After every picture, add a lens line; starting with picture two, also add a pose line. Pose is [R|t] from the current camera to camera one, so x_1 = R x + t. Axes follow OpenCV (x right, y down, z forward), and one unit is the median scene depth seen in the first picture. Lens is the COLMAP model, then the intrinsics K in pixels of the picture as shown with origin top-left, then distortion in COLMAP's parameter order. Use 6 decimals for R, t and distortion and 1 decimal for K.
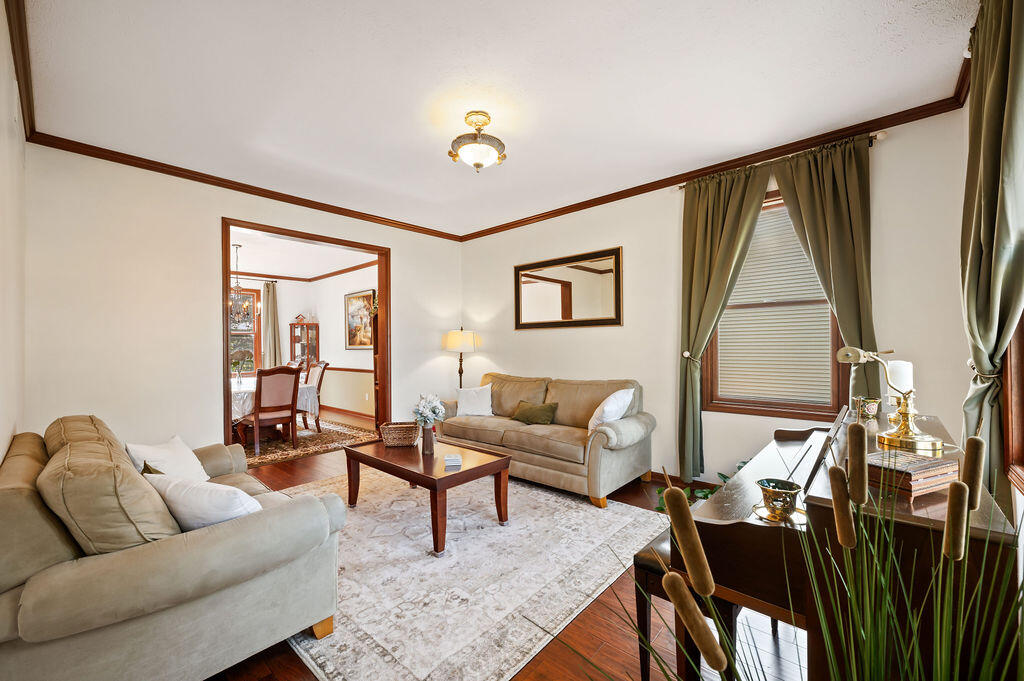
lens RADIAL K [[411.8, 0, 509.5], [0, 411.8, 341.3], [0, 0, 1]] dist [0.000238, 0.000096]
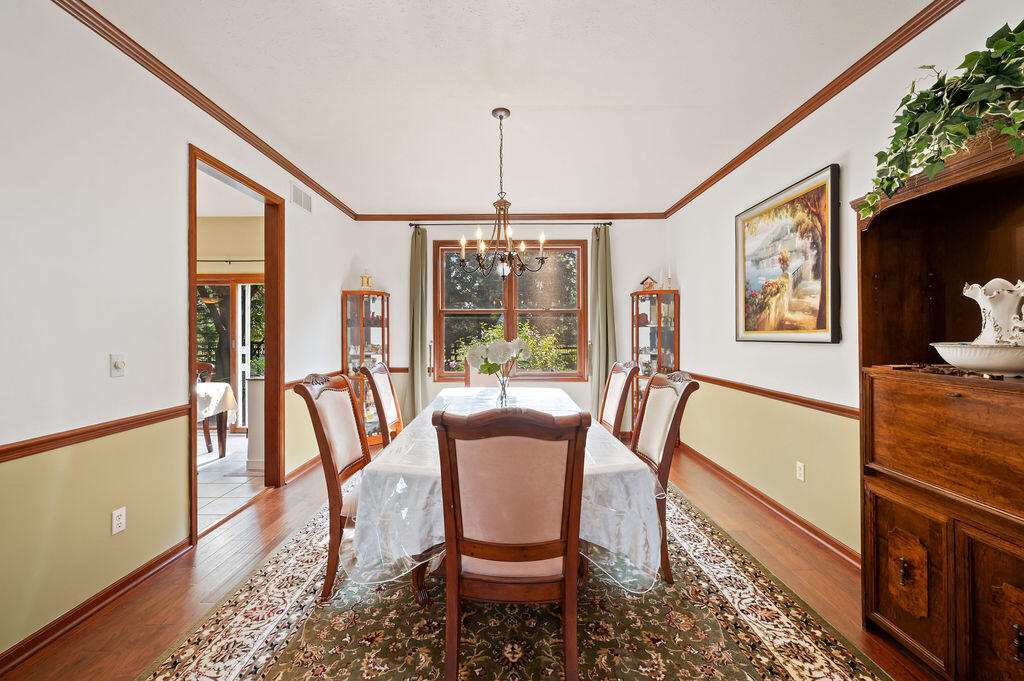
lens RADIAL K [[411.8, 0, 509.5], [0, 411.8, 341.3], [0, 0, 1]] dist [0.000238, 0.000096]
pose [[0.666544, 0.024838, -0.745052, -0.238521], [-0.000780, 0.999467, 0.032622, 0.006877], [0.745465, -0.021162, 0.666208, 0.541917]]
